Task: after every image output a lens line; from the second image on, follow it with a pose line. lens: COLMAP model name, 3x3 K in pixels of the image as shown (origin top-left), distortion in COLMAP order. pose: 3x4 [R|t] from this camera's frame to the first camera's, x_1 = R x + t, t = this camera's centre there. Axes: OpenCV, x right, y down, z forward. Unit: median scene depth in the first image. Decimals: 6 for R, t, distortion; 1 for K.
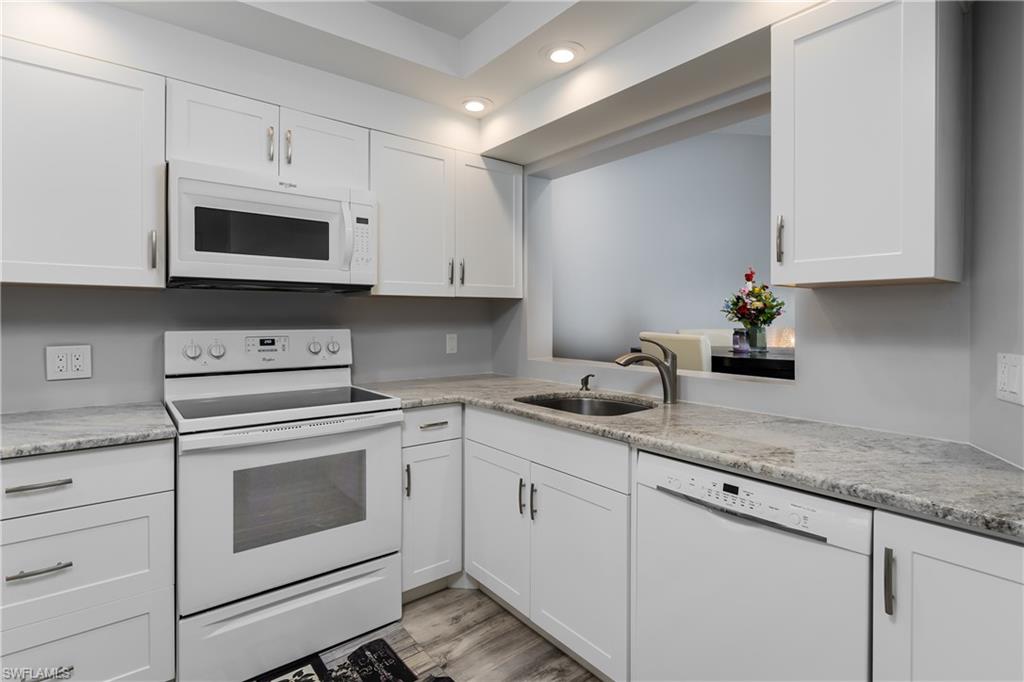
lens RADIAL K [[506.4, 0, 508.4], [0, 506.4, 314.3], [0, 0, 1]] dist [0.002613, -0.000271]
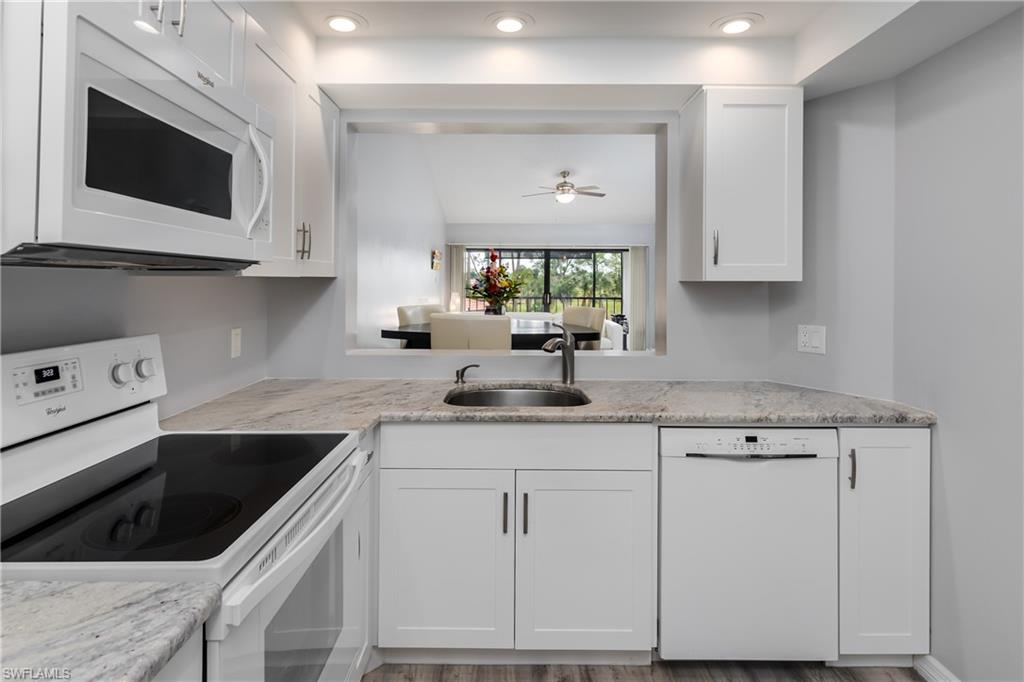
lens RADIAL K [[552.0, 0, 498.4], [0, 552.0, 271.9], [0, 0, 1]] dist [-0.002048, -0.000595]
pose [[0.625157, 0.016621, 0.780322, -0.701871], [-0.006392, 0.999849, -0.016176, -0.040573], [-0.780473, 0.005125, 0.625168, 0.390325]]
